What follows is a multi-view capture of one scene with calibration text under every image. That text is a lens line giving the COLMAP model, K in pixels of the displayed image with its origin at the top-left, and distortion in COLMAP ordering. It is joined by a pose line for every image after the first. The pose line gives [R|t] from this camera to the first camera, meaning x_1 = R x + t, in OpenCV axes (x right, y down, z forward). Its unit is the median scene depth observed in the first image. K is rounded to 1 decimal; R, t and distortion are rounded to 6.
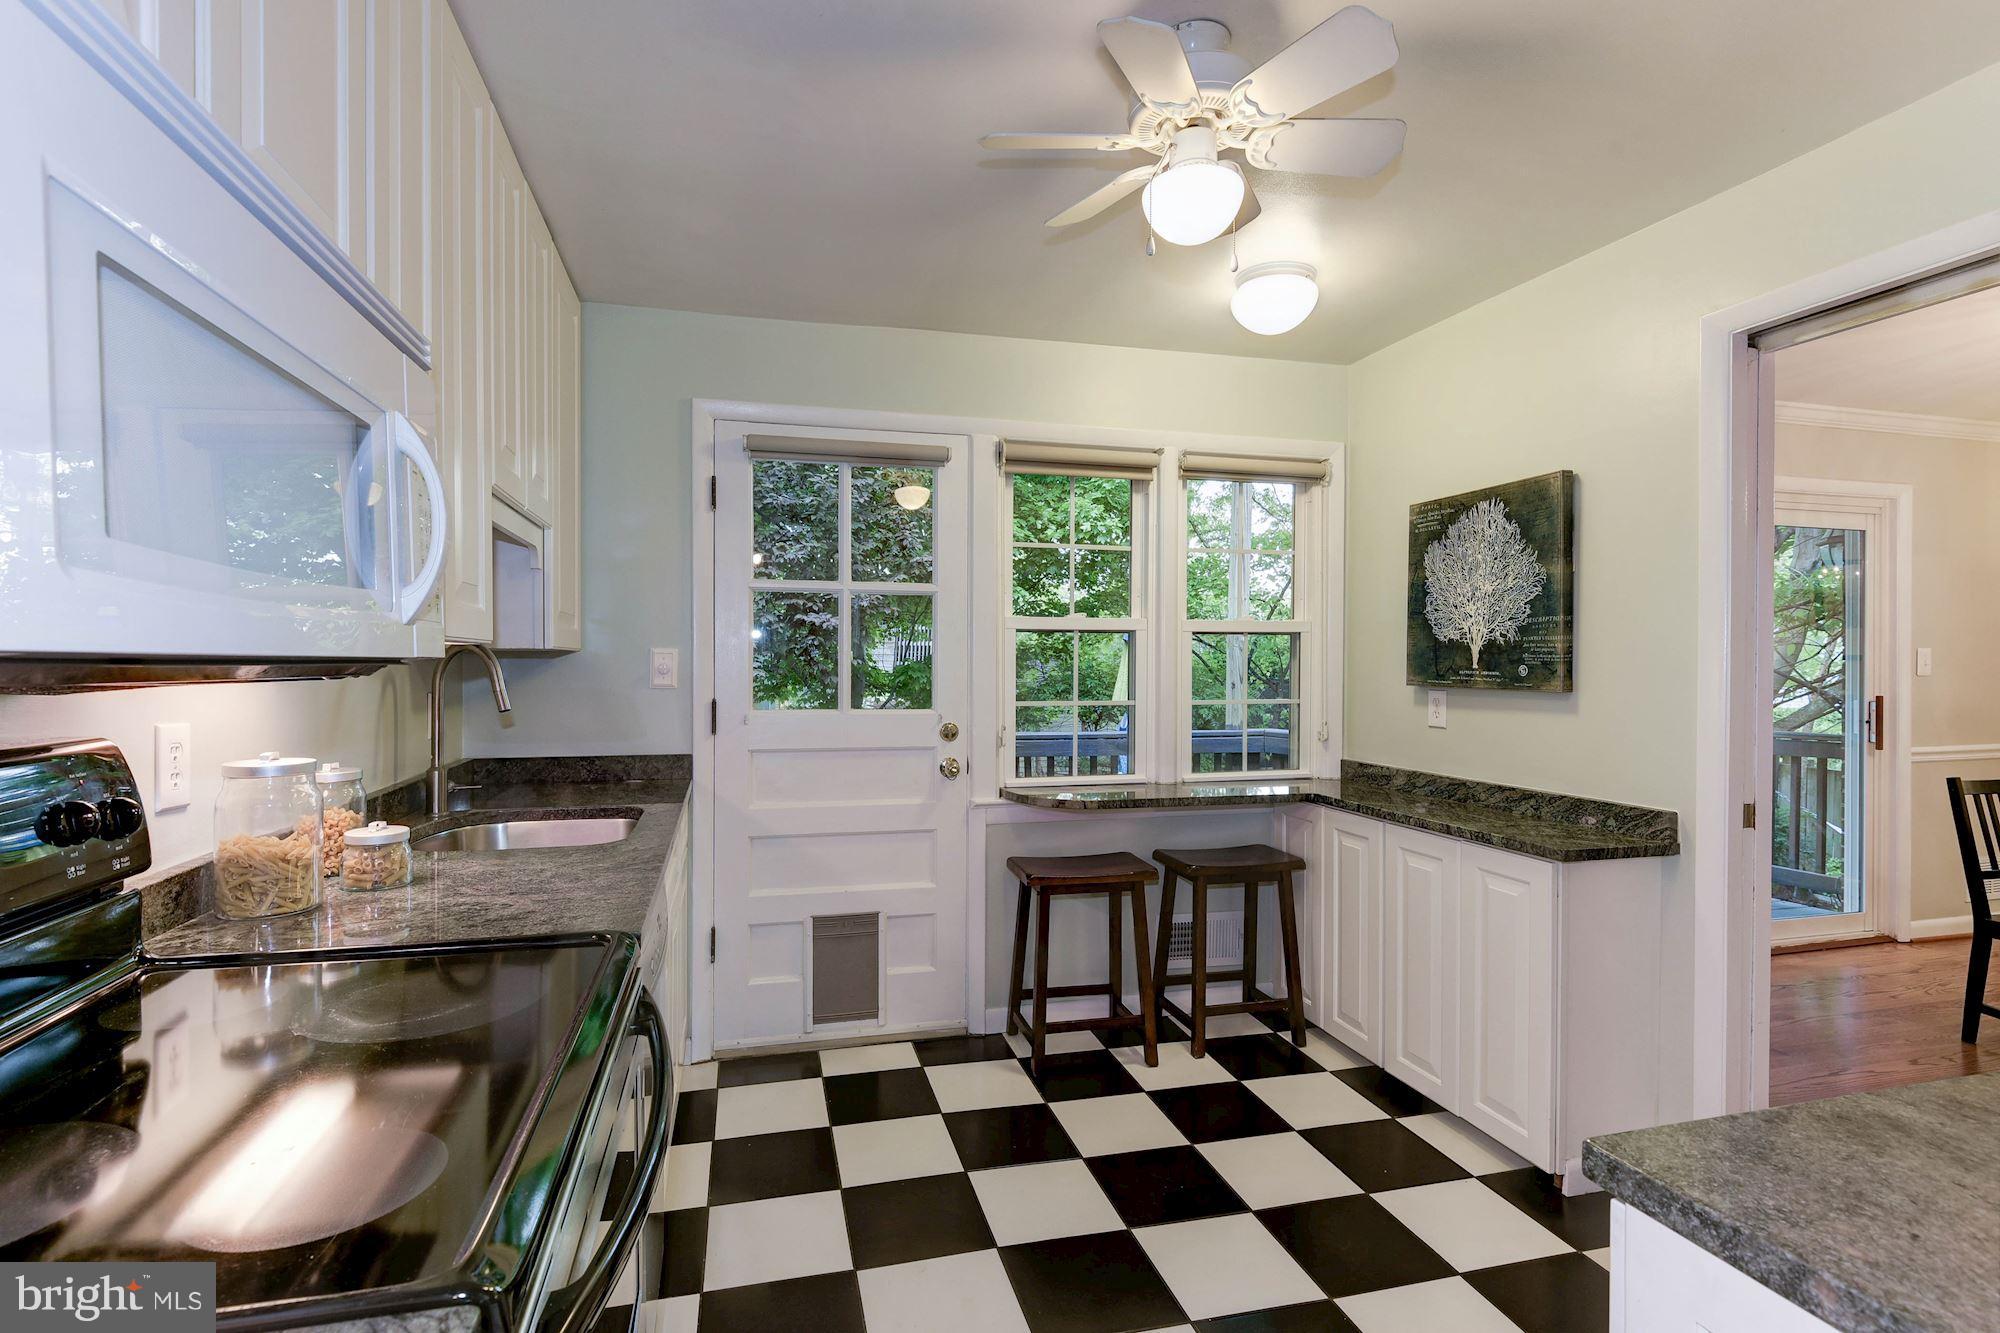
lens RADIAL K [[929.6, 0, 985.8], [0, 929.6, 674.4], [0, 0, 1]] dist [-0.000280, -0.000033]
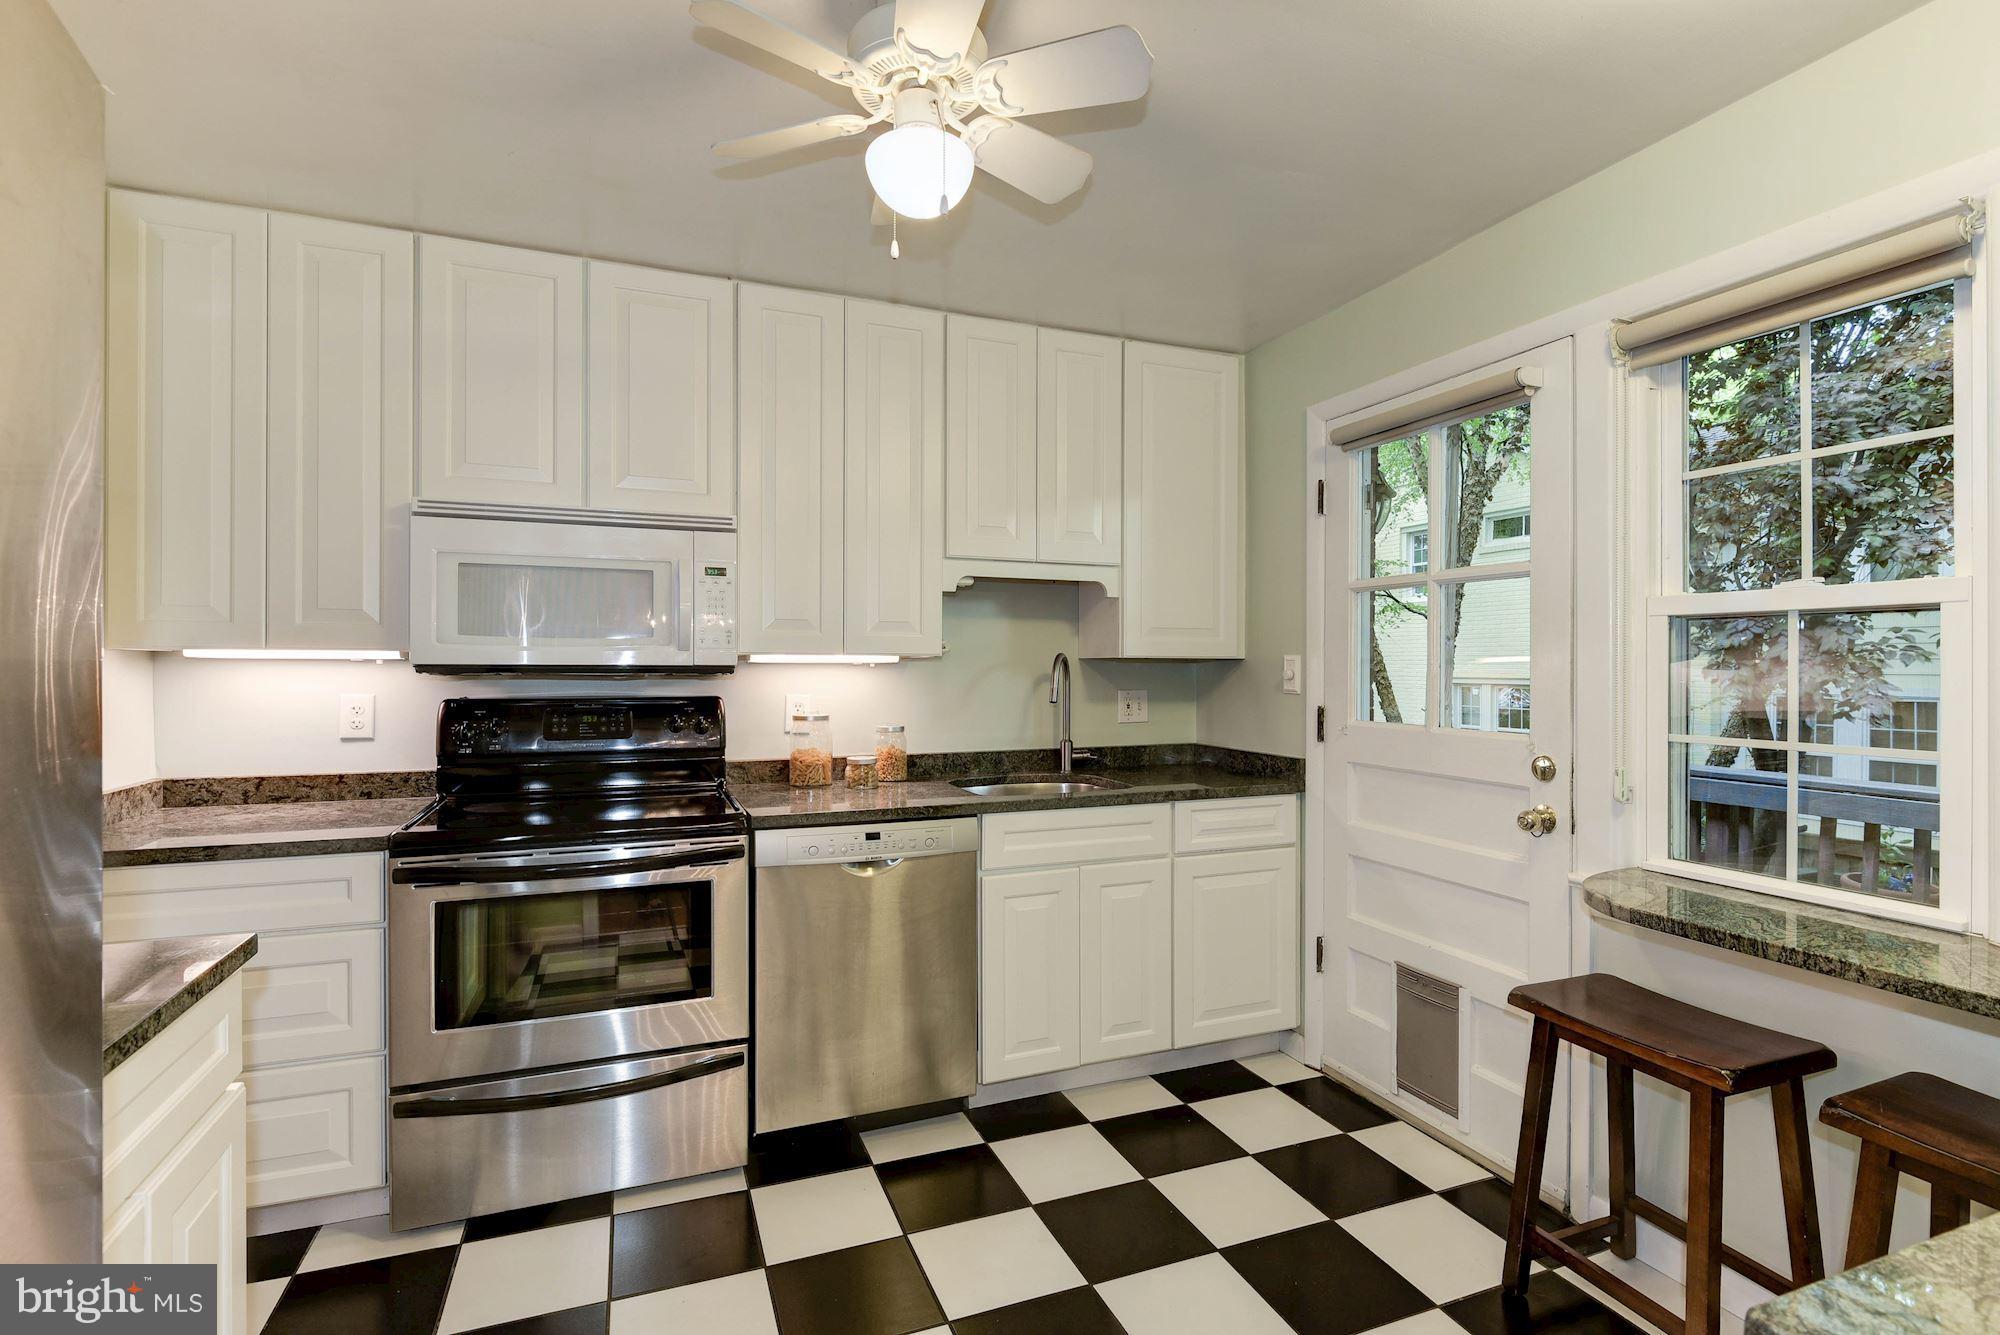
lens RADIAL K [[929.6, 0, 996.1], [0, 929.6, 663.5], [0, 0, 1]] dist [-0.000280, -0.000033]
pose [[0.132304, -0.000160, -0.991209, 0.641424], [-0.001173, 0.999999, -0.000318, -0.018212], [0.991209, 0.001205, 0.132303, 0.527085]]
